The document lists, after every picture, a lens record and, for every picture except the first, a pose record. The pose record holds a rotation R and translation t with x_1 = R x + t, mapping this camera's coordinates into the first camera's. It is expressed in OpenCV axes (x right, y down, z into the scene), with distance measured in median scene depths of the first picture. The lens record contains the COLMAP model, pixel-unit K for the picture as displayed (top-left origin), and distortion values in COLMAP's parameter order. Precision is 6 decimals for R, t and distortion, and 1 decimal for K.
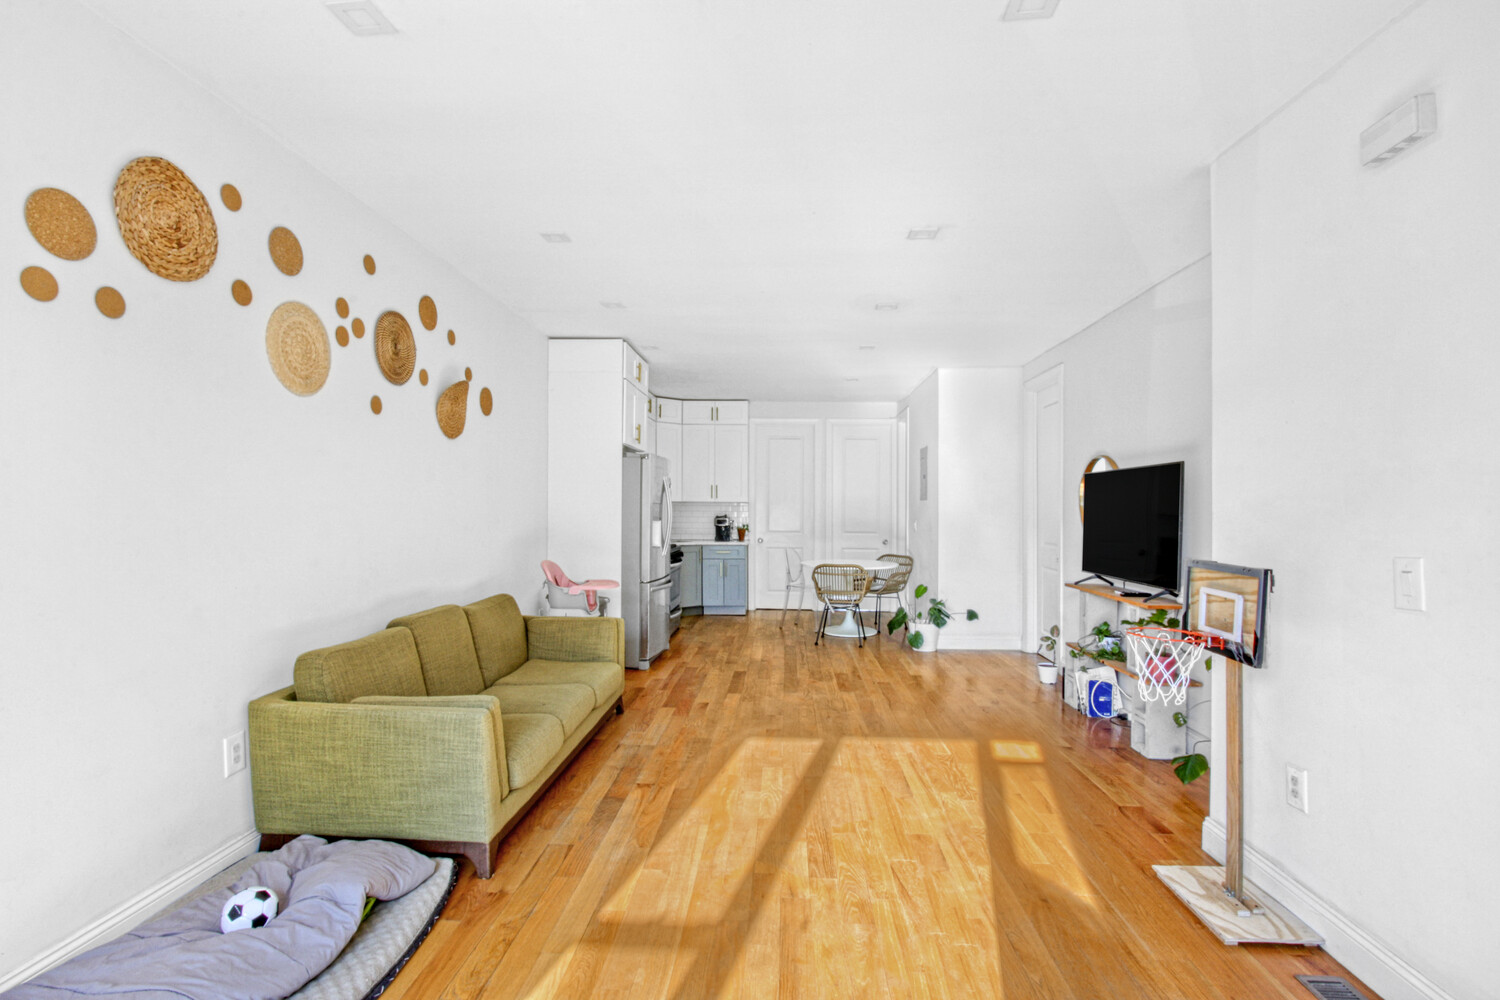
lens RADIAL K [[699.1, 0, 751.2], [0, 699.1, 503.1], [0, 0, 1]] dist [-0.013927, 0.001091]
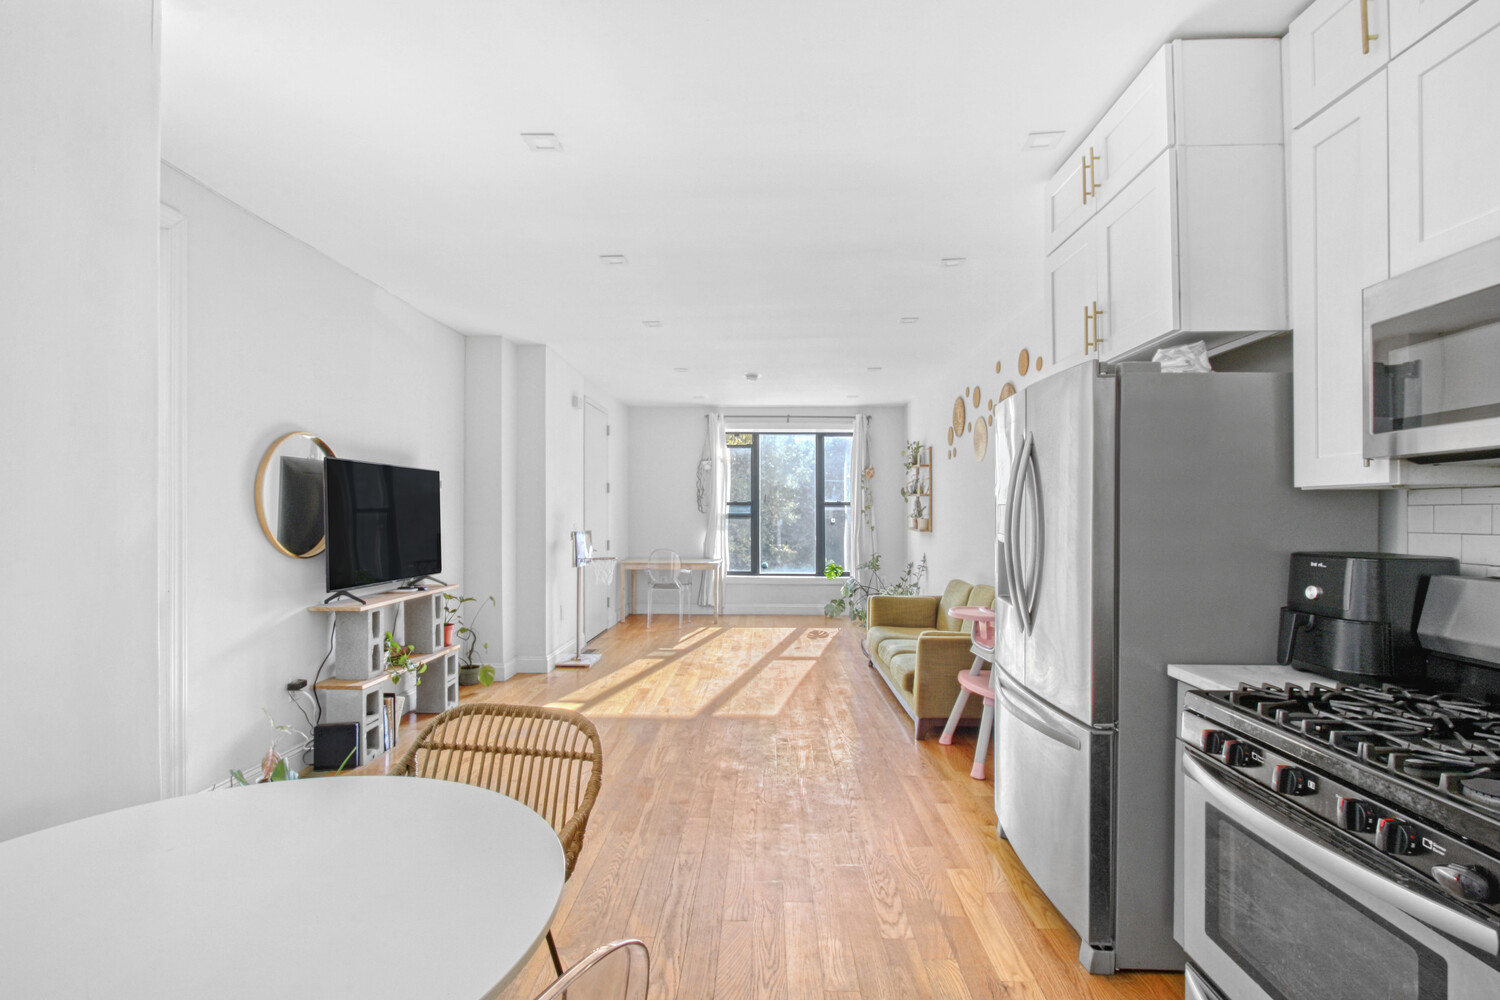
lens RADIAL K [[699.1, 0, 755.7], [0, 699.1, 513.0], [0, 0, 1]] dist [-0.013927, 0.001091]
pose [[-0.999497, -0.012979, -0.028921, 0.055000], [-0.012760, 0.999889, -0.007755, 0.014271], [0.029019, -0.007382, -0.999552, 1.766727]]
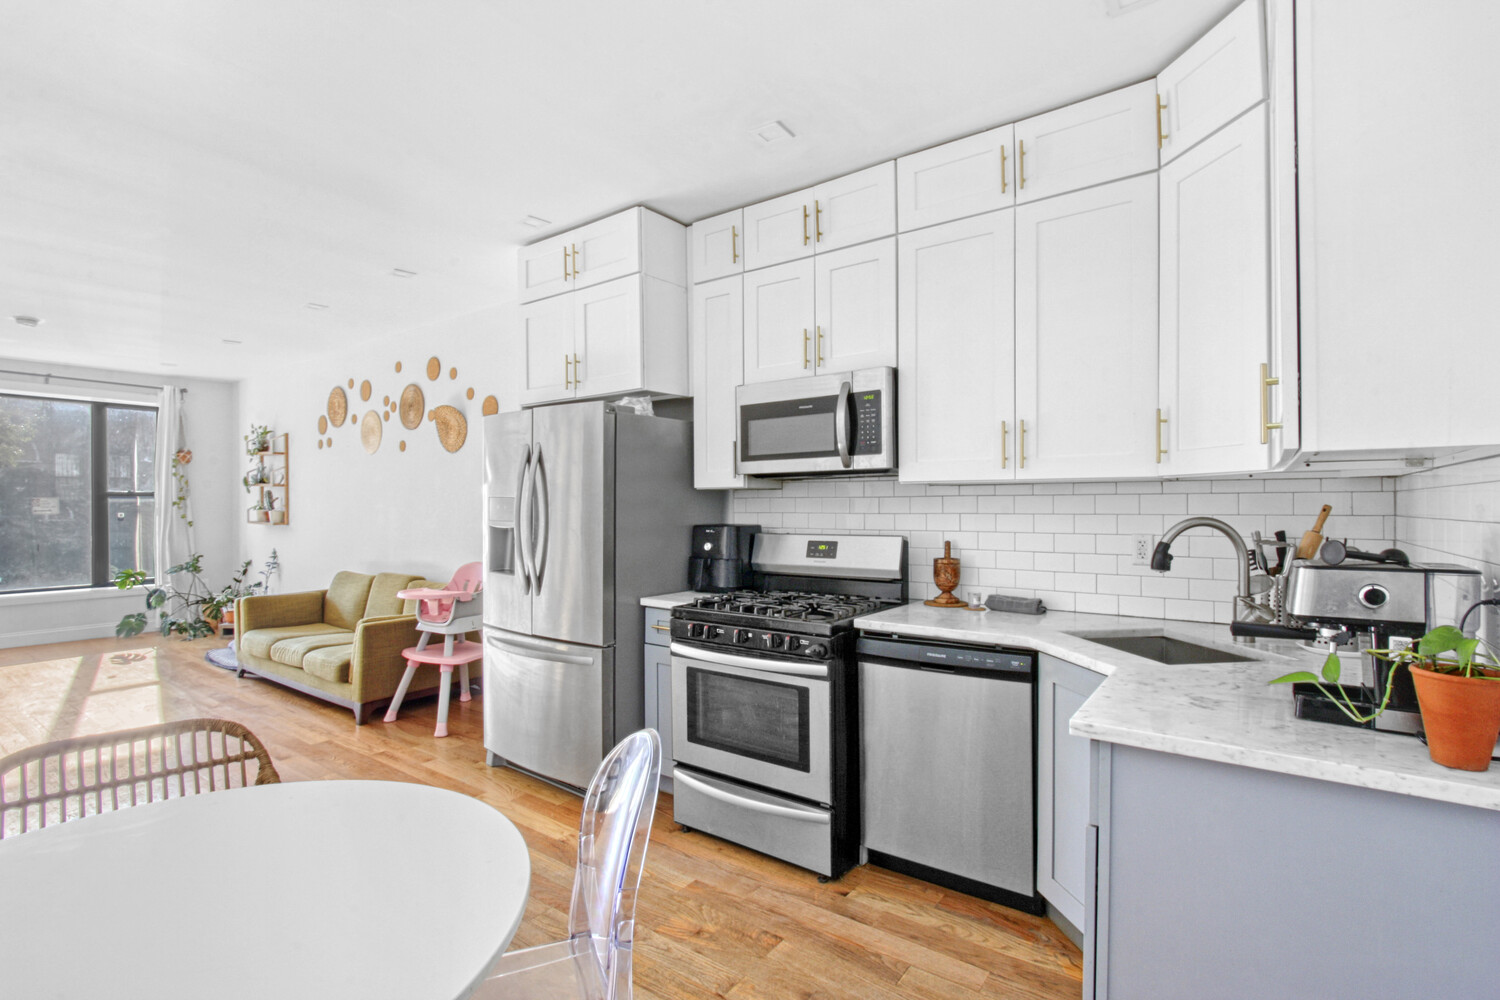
lens RADIAL K [[699.1, 0, 750.2], [0, 699.1, 500.2], [0, 0, 1]] dist [-0.013927, 0.001091]
pose [[-0.546442, -0.010972, -0.837425, 0.288577], [0.005278, 0.999849, -0.016545, 0.016665], [0.837480, -0.013461, -0.546302, 1.808115]]
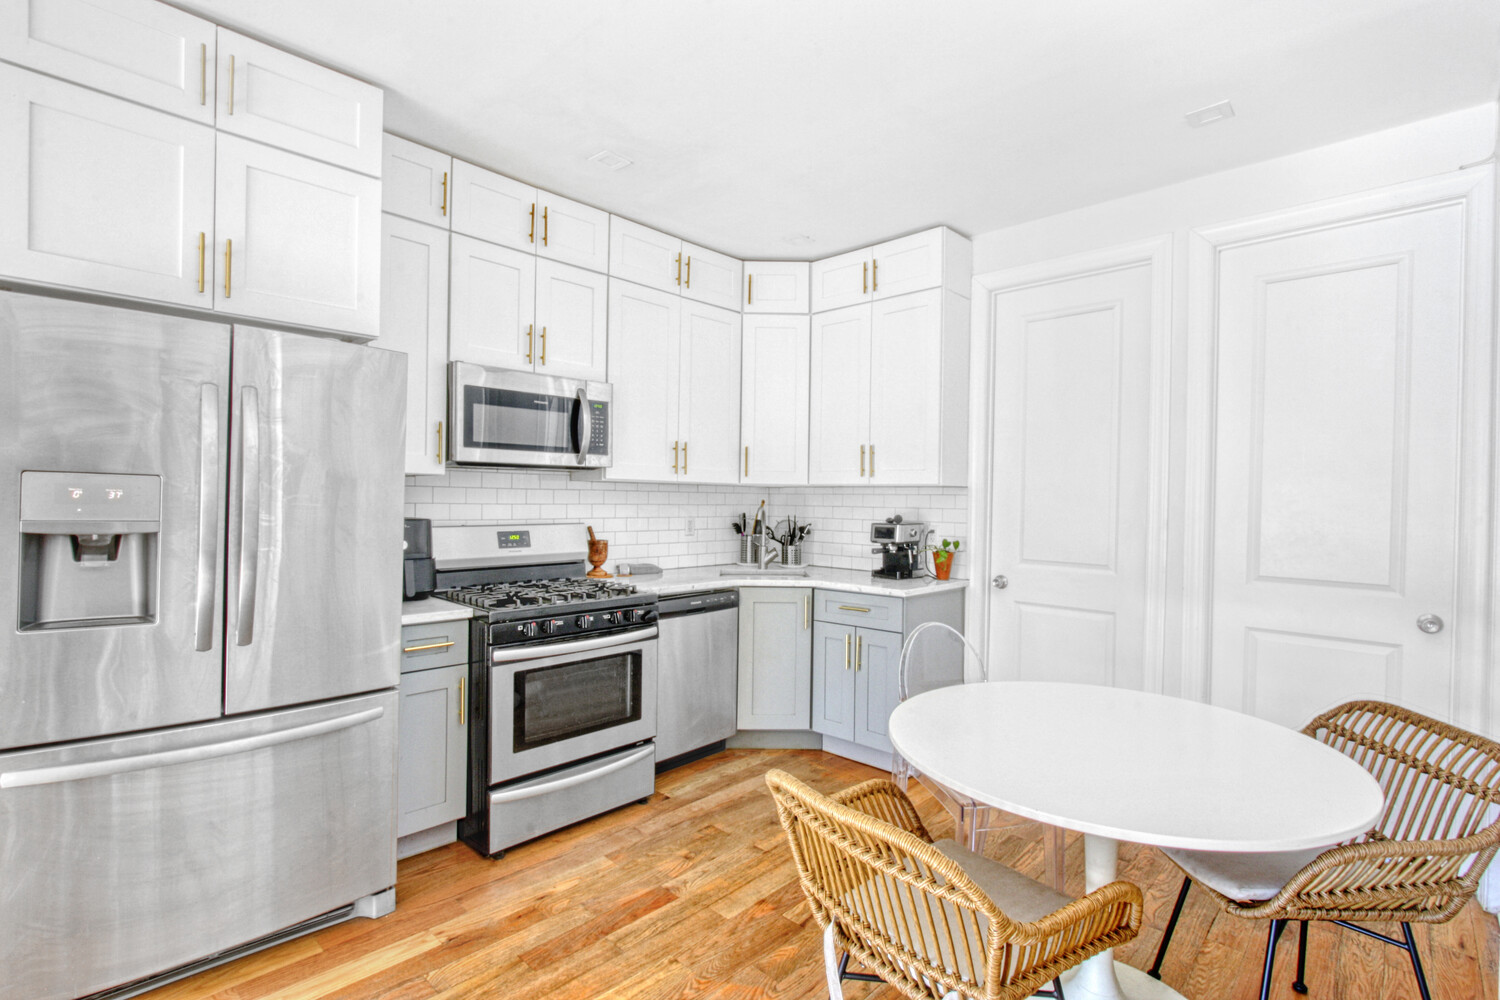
lens RADIAL K [[699.1, 0, 755.1], [0, 699.1, 503.6], [0, 0, 1]] dist [-0.013927, 0.001091]
pose [[0.762370, 0.007098, -0.647102, 0.310686], [-0.004162, 0.999973, 0.006066, 0.013145], [0.647128, -0.001931, 0.762379, 1.167762]]
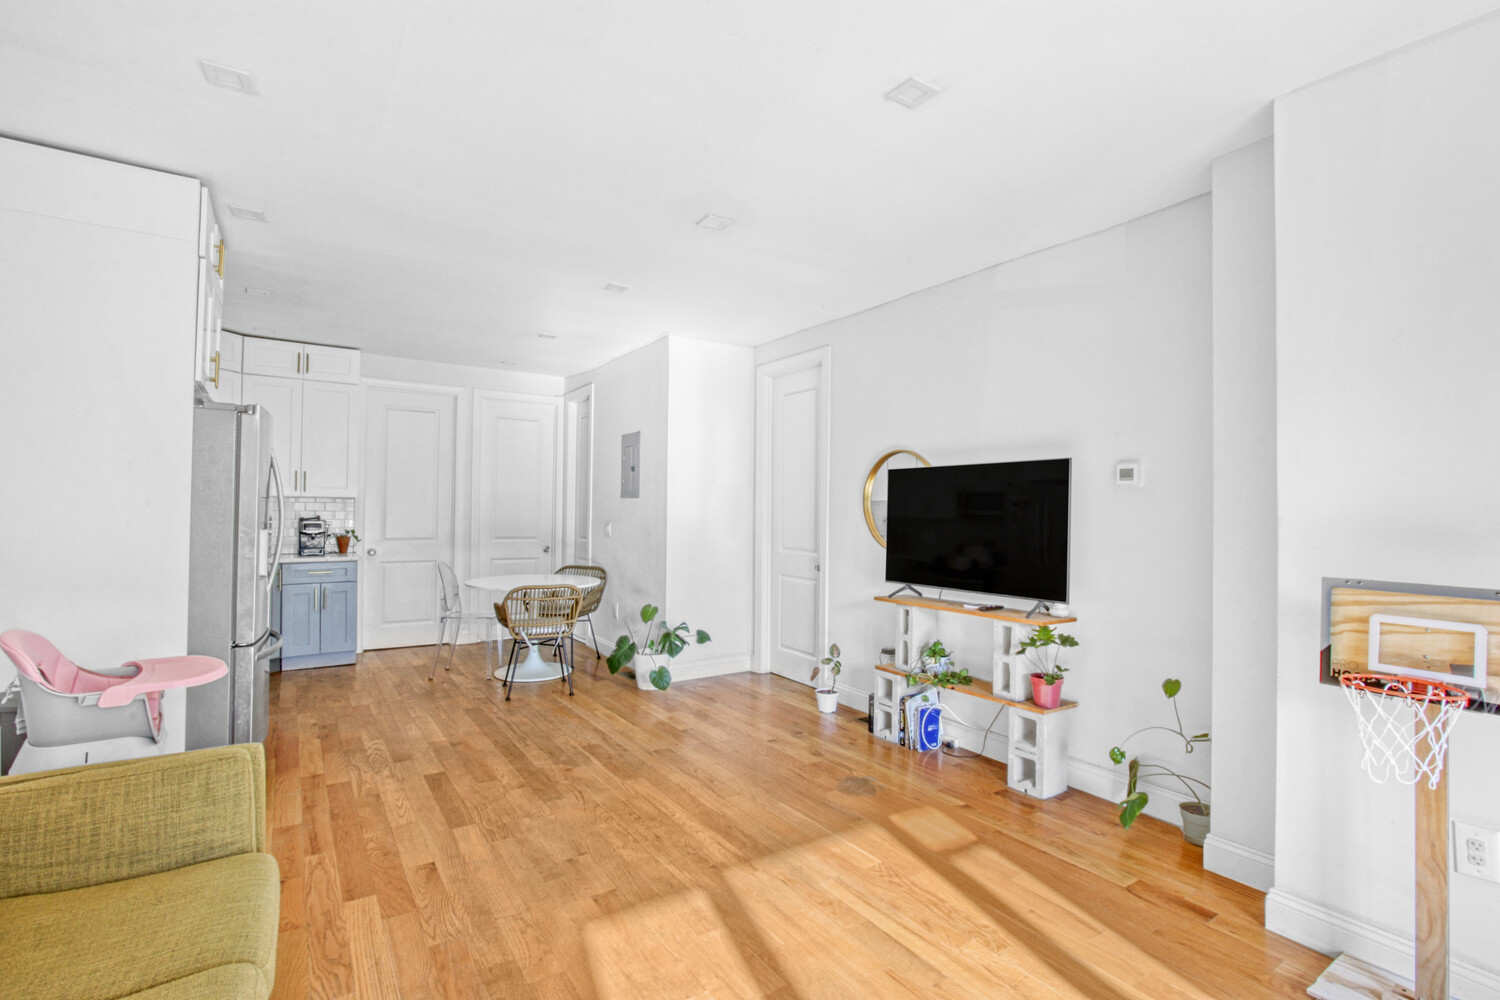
lens RADIAL K [[699.1, 0, 758.0], [0, 699.1, 496.8], [0, 0, 1]] dist [-0.013927, 0.001091]
pose [[0.800105, 0.013797, 0.599701, -0.184283], [-0.009485, 0.999901, -0.010350, 0.002083], [-0.599785, 0.002592, 0.800157, 0.401166]]
